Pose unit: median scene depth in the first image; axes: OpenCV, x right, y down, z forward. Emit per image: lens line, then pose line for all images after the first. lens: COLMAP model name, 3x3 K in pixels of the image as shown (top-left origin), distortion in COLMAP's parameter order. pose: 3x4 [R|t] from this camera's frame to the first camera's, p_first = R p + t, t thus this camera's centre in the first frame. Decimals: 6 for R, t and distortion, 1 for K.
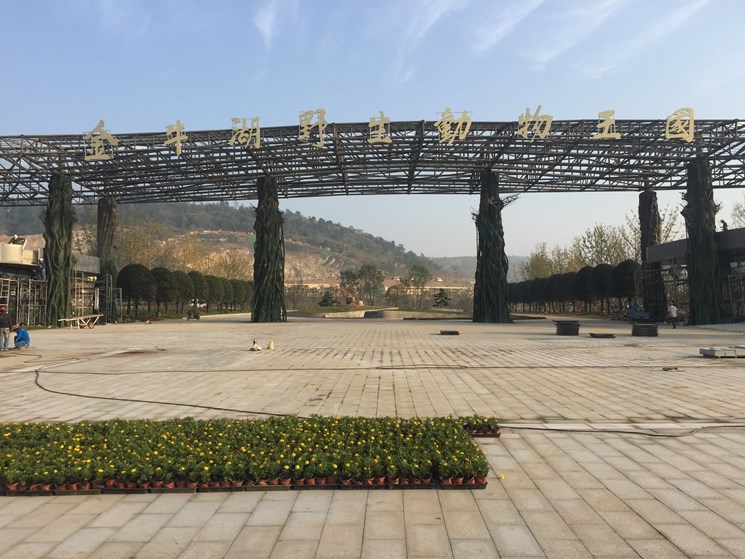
lens RADIAL K [[631.8, 0, 372.3], [0, 631.8, 259.6], [0, 0, 1]] dist [0.030978, 0.003558]
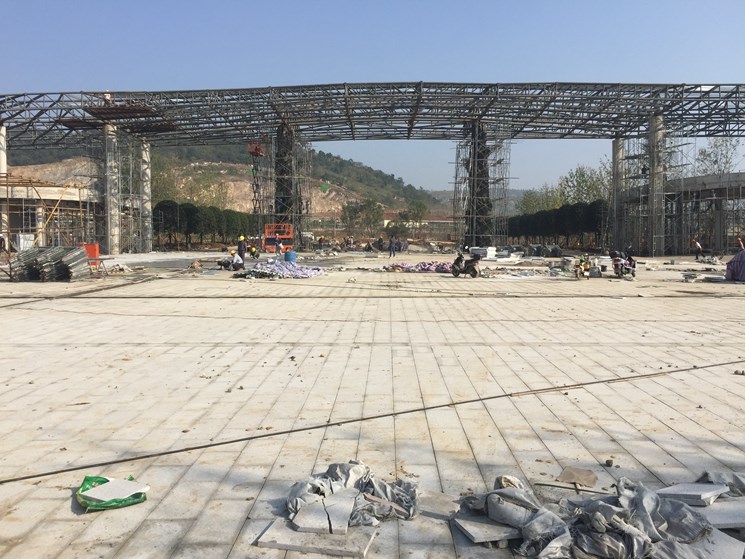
lens RADIAL K [[631.8, 0, 372.3], [0, 631.8, 259.6], [0, 0, 1]] dist [0.030978, 0.003558]
pose [[0.999976, 0.006633, 0.002146, -0.006037], [-0.006823, 0.994332, 0.106103, -0.007763], [-0.001430, -0.106115, 0.994353, -0.108094]]
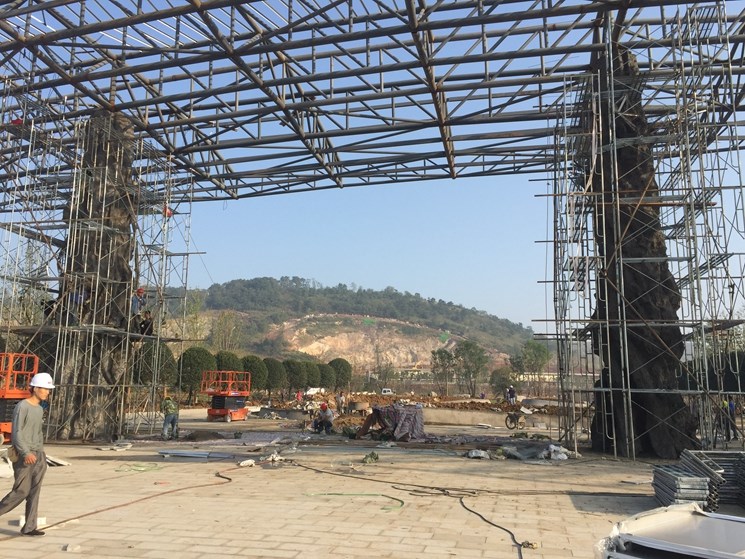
lens RADIAL K [[638.9, 0, 374.4], [0, 638.9, 292.7], [0, 0, 1]] dist [0.099459, -0.178578]
pose [[0.980412, -0.021464, -0.195784, 0.070299], [0.005292, 0.996556, -0.082753, 0.024939], [0.196886, 0.080096, 0.977149, 0.374700]]
